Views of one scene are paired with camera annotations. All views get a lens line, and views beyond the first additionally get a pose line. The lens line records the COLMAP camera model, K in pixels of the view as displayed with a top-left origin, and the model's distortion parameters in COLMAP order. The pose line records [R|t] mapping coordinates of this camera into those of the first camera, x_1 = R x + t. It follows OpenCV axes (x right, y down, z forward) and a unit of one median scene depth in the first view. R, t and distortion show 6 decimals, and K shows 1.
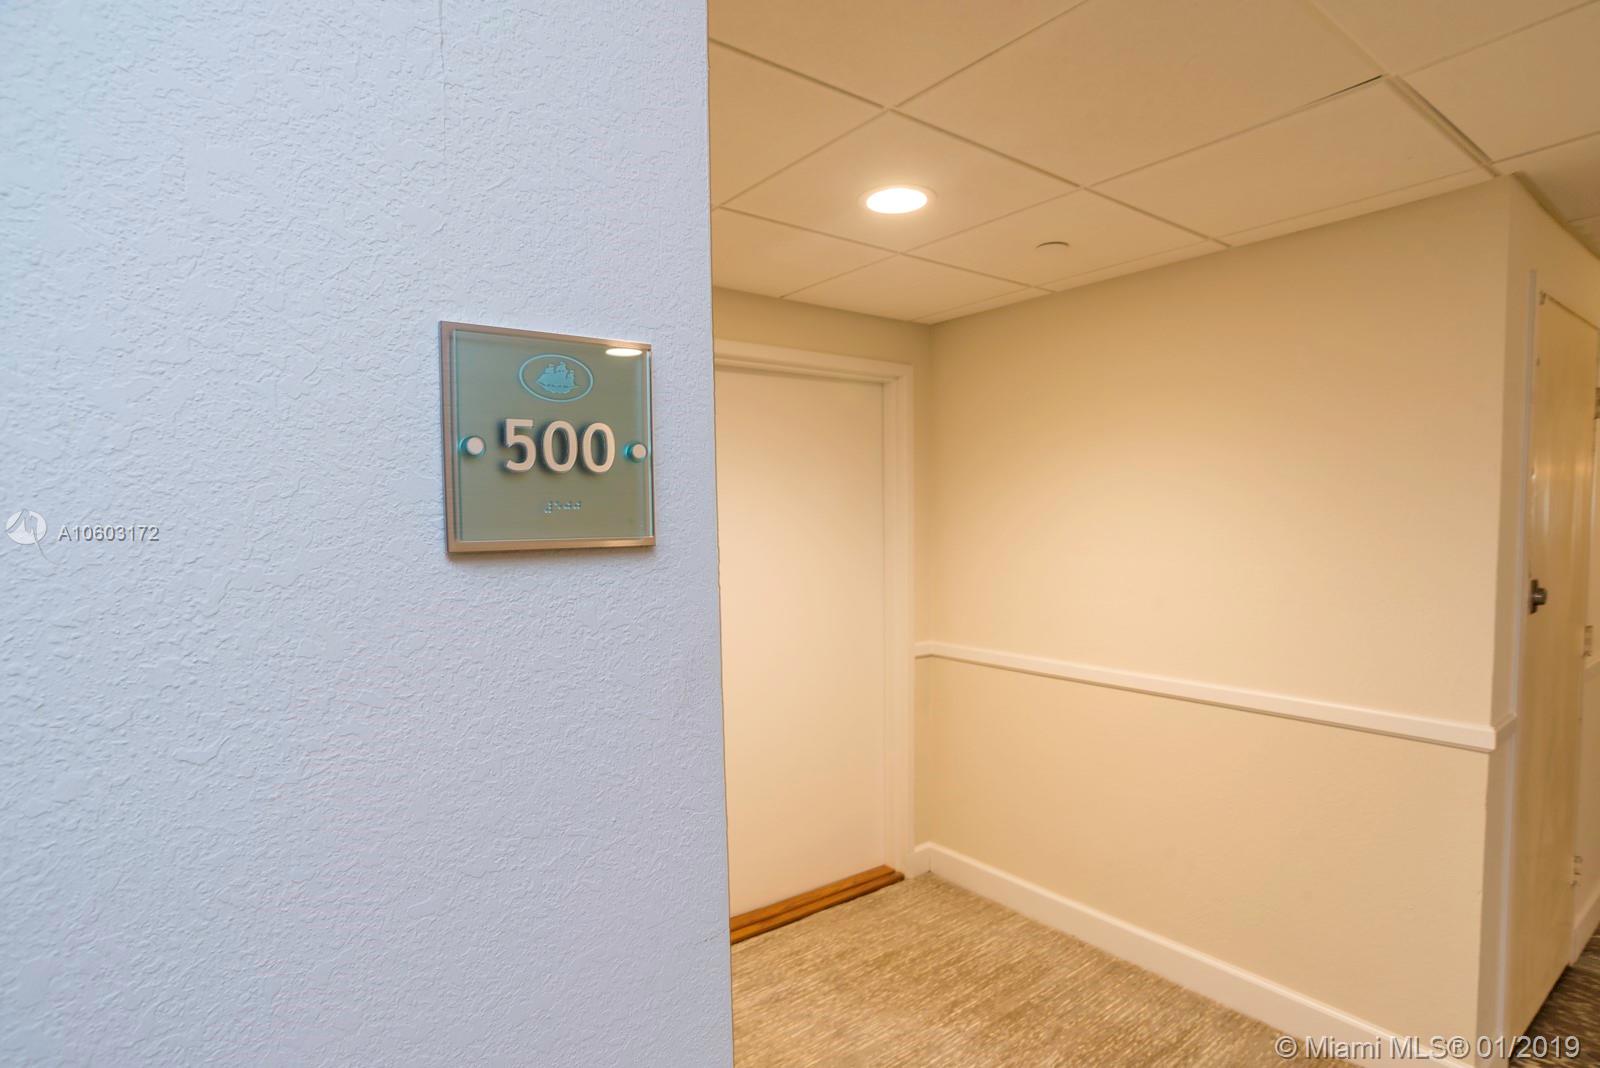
lens RADIAL K [[825.2, 0, 813.6], [0, 825.2, 541.5], [0, 0, 1]] dist [-0.085004, 0.041560]
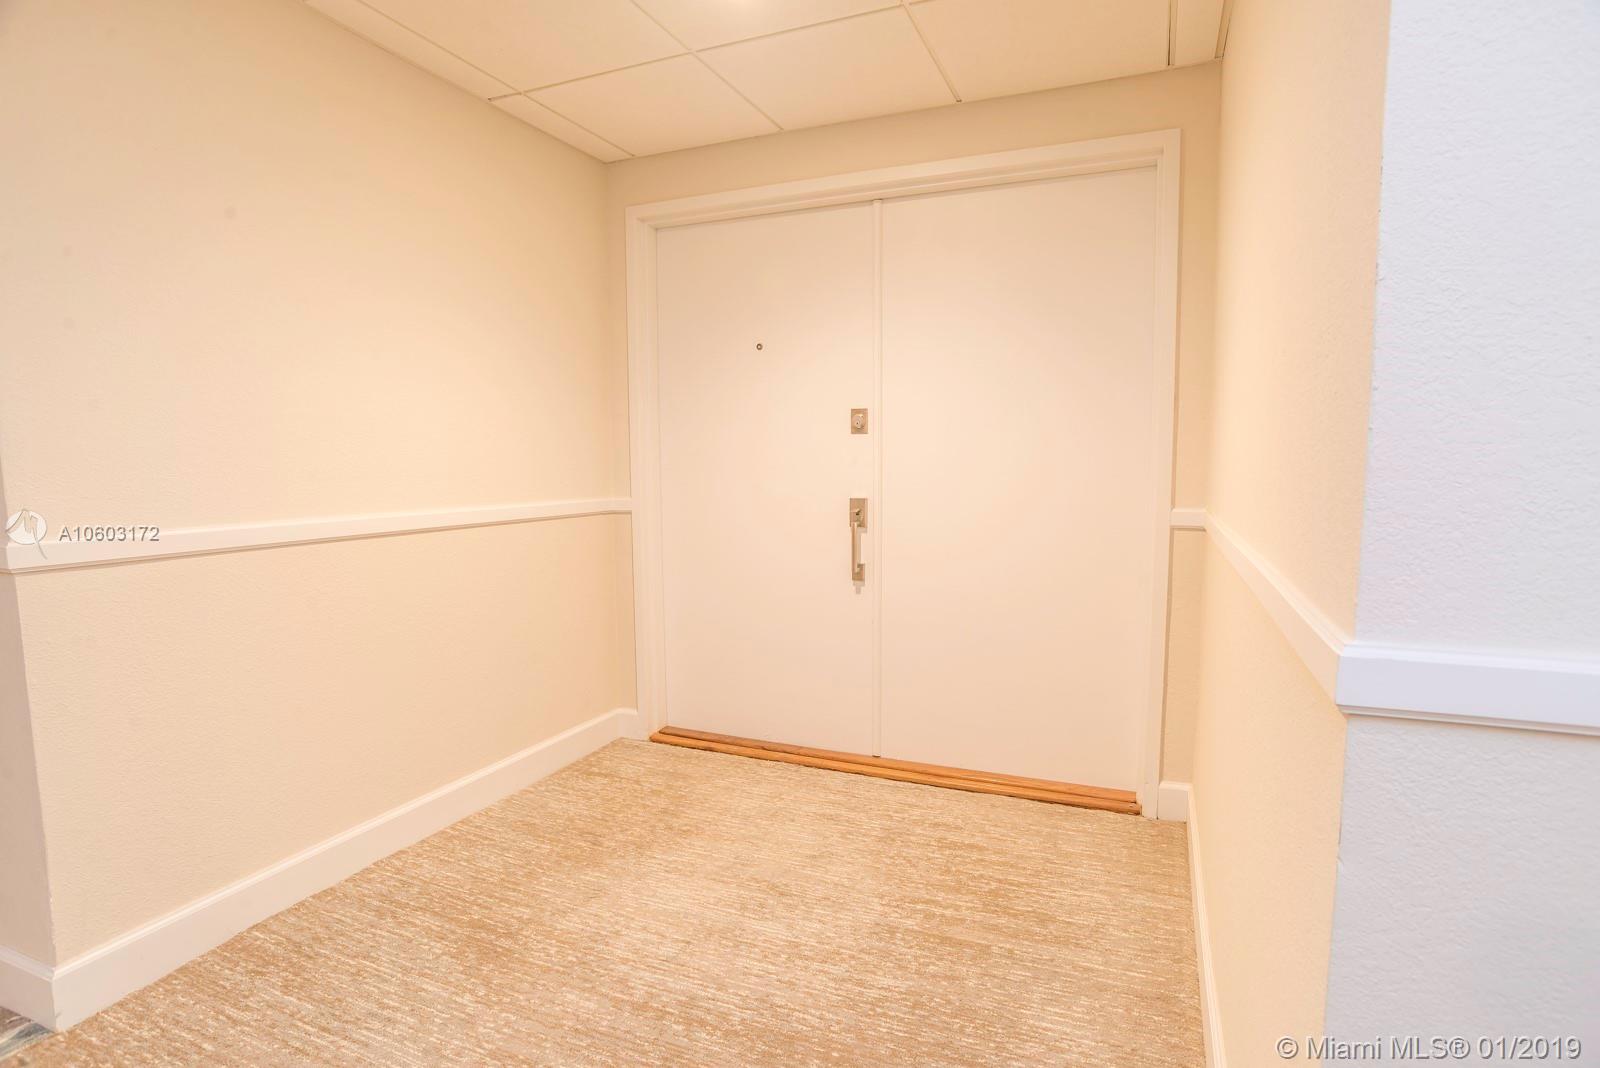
lens RADIAL K [[825.2, 0, 813.6], [0, 825.2, 541.5], [0, 0, 1]] dist [-0.085004, 0.041560]
pose [[0.493845, 0.103262, -0.863397, 0.725742], [-0.023077, 0.994130, 0.105698, 0.098295], [0.869244, -0.032274, 0.493329, 0.431886]]
